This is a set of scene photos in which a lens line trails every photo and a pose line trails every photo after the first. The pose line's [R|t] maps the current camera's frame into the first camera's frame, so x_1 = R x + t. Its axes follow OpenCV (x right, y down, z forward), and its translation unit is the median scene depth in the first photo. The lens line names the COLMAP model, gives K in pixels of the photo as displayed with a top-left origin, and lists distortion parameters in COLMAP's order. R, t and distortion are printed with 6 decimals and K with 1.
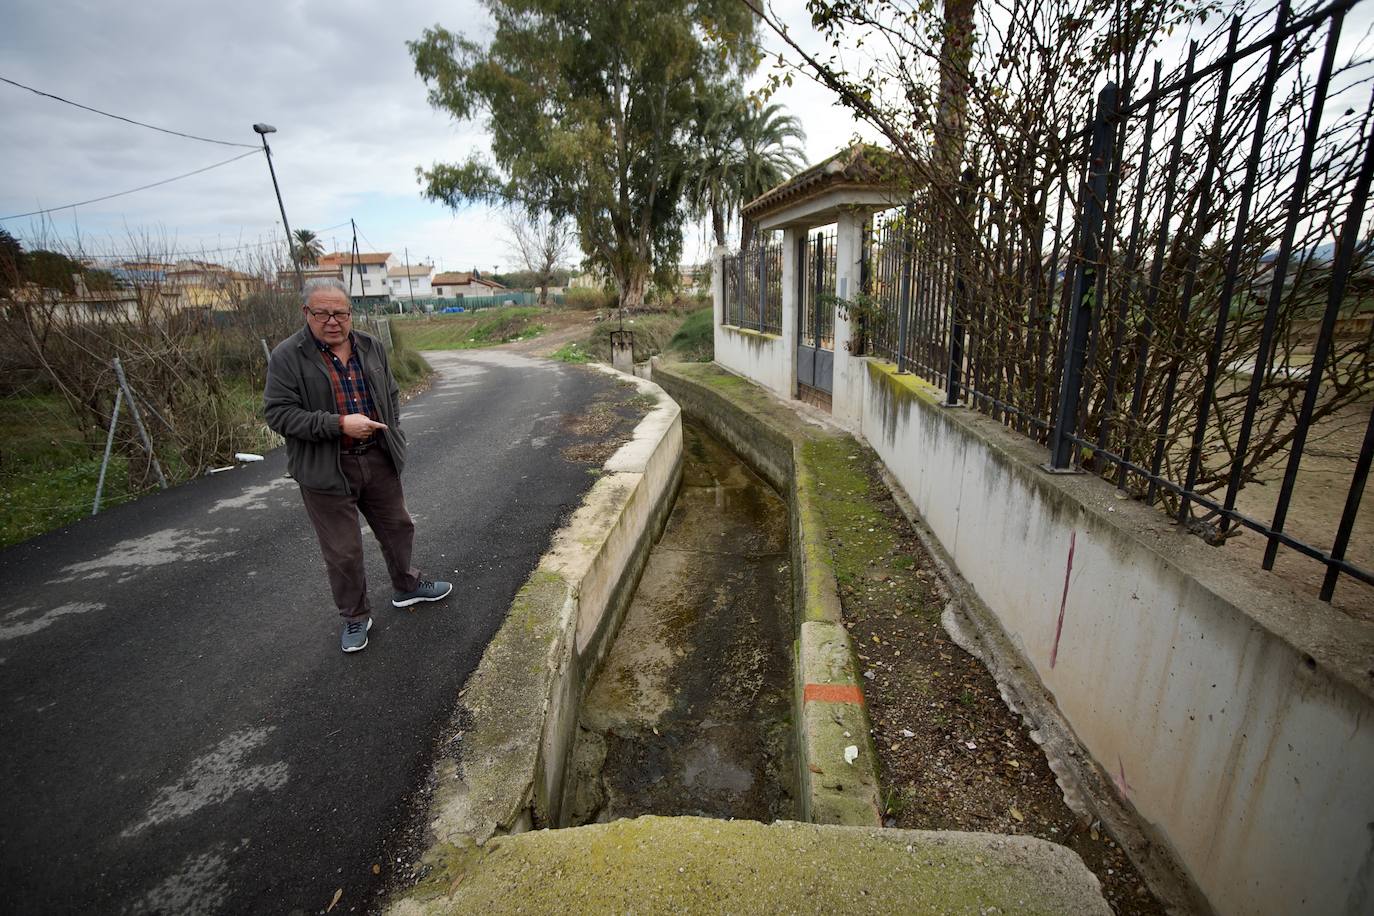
lens RADIAL K [[597.9, 0, 688.1], [0, 597.9, 475.0], [0, 0, 1]] dist [-0.090175, 0.043234]
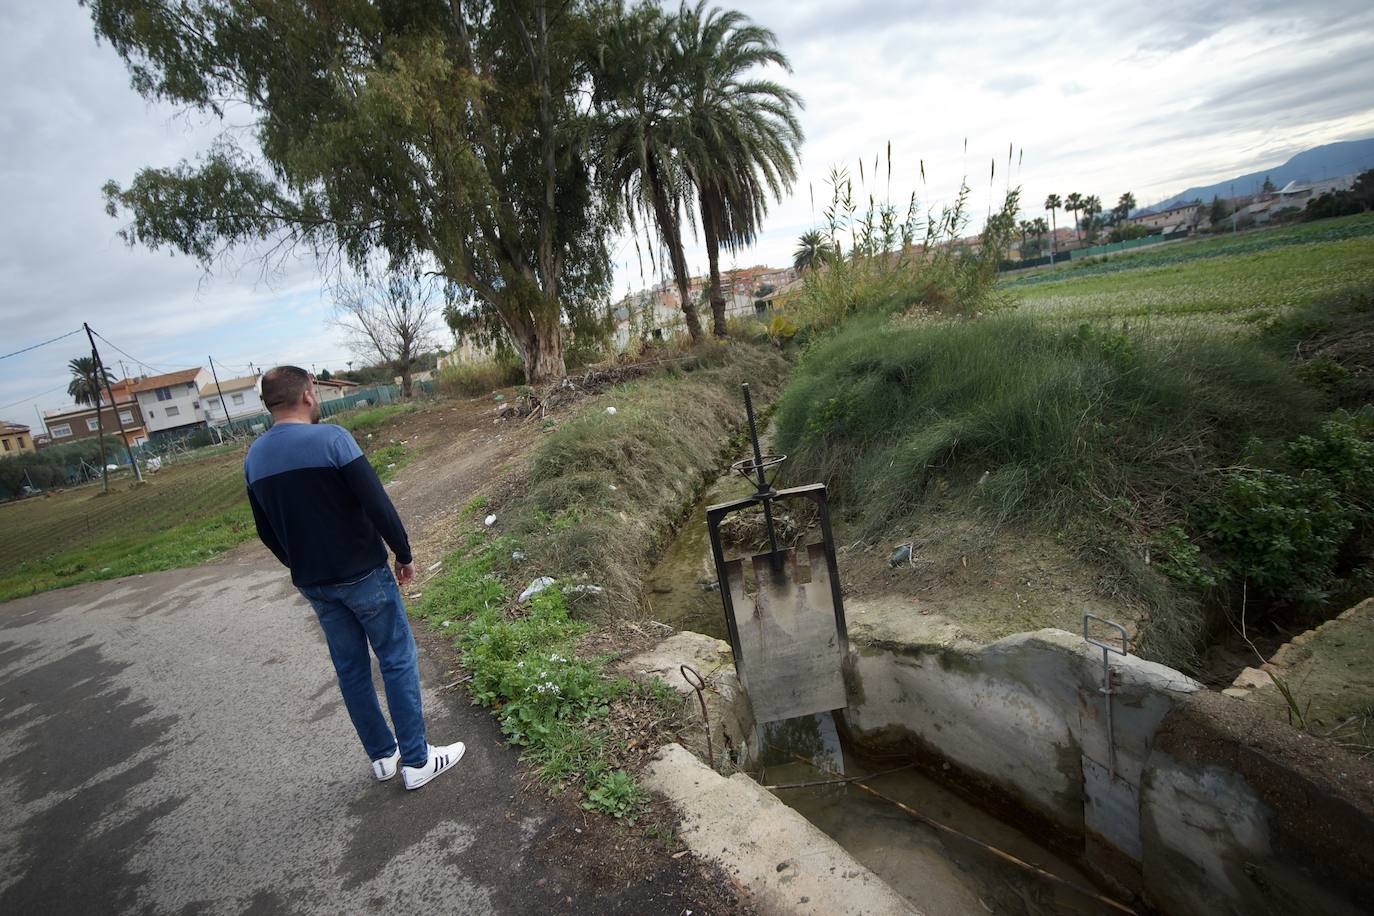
lens RADIAL K [[665.2, 0, 644.5], [0, 665.2, 462.4], [0, 0, 1]] dist [-0.077473, 0.032225]
pose [[0.978045, -0.192133, 0.080708, -0.085263], [0.200778, 0.972512, -0.117938, -0.121062], [-0.055830, 0.131553, 0.989736, 0.408350]]
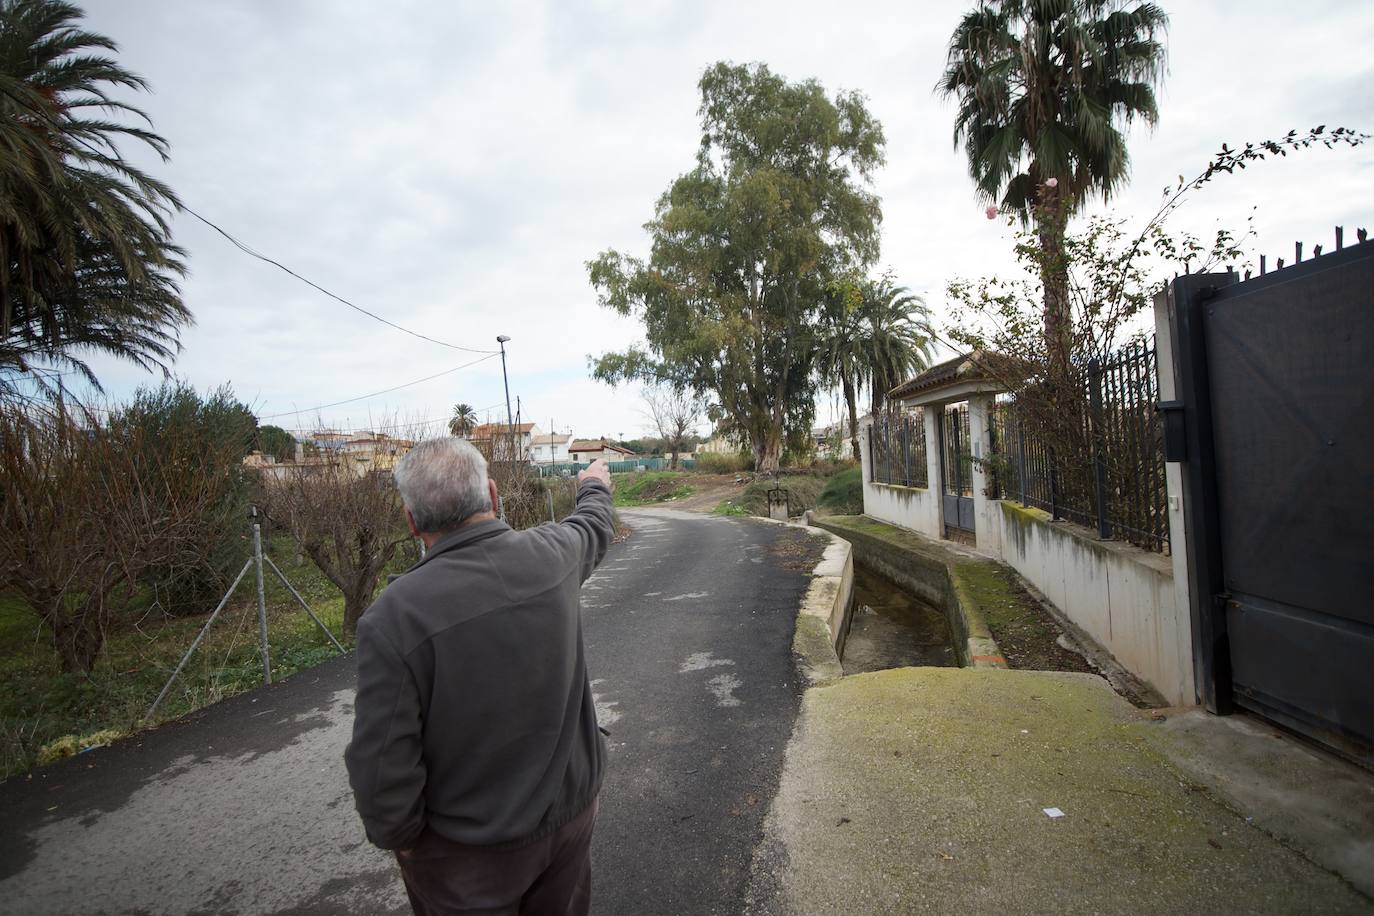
lens RADIAL K [[631.2, 0, 681.6], [0, 631.2, 445.3], [0, 0, 1]] dist [-0.069591, 0.025273]
pose [[0.979514, -0.022542, -0.200109, -0.023914], [-0.041040, 0.950514, -0.307961, 0.029387], [0.197148, 0.309864, 0.930117, -0.096928]]
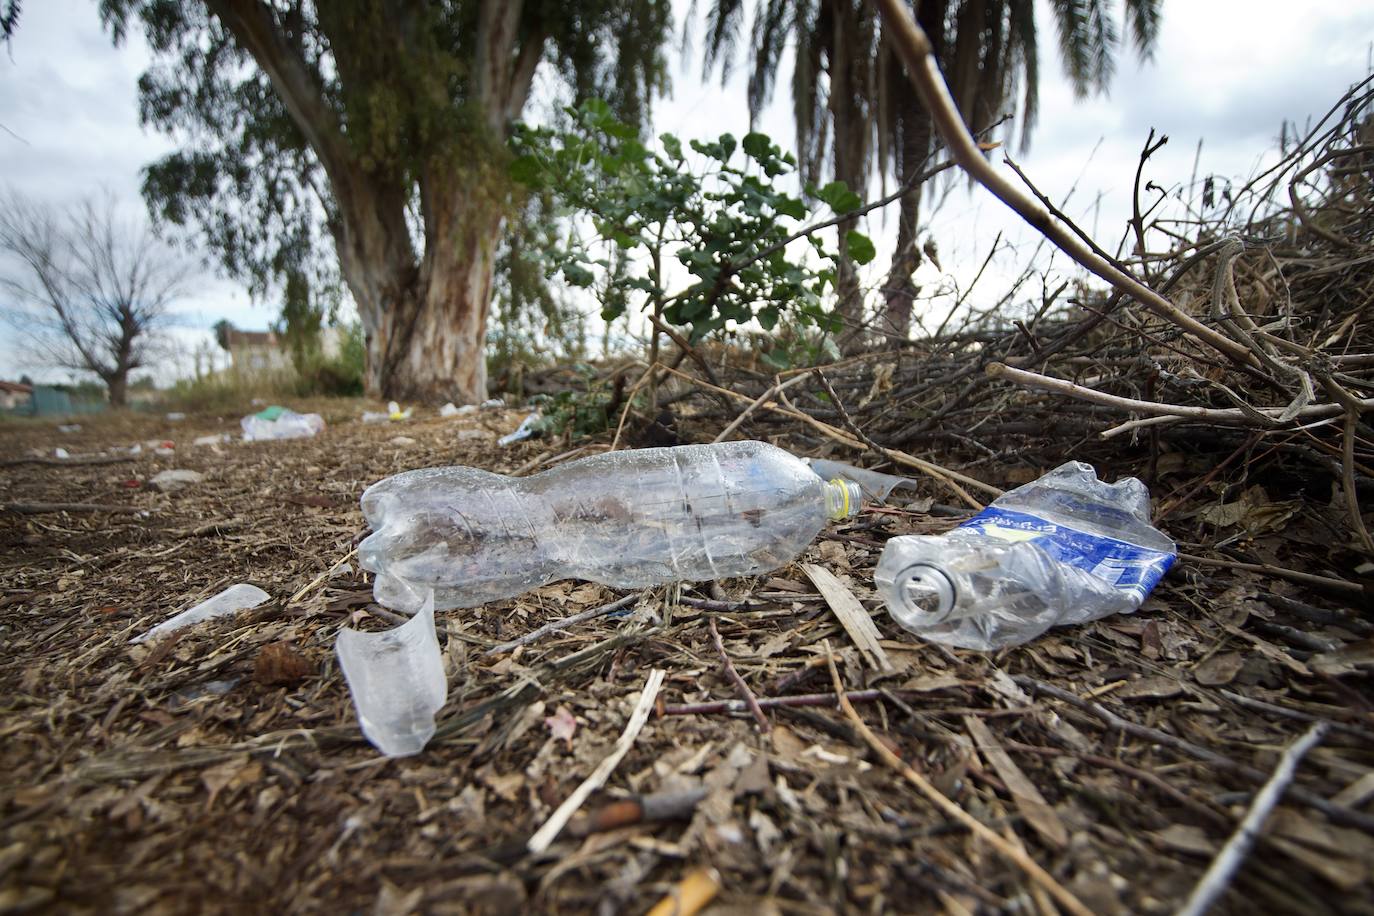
lens RADIAL K [[636.6, 0, 670.3], [0, 636.6, 476.0], [0, 0, 1]] dist [-0.070078, 0.026186]
pose [[0.897729, -0.058633, 0.436628, -0.147858], [0.140915, 0.977252, -0.158497, -0.254326], [-0.417403, 0.203814, 0.885570, 0.951489]]
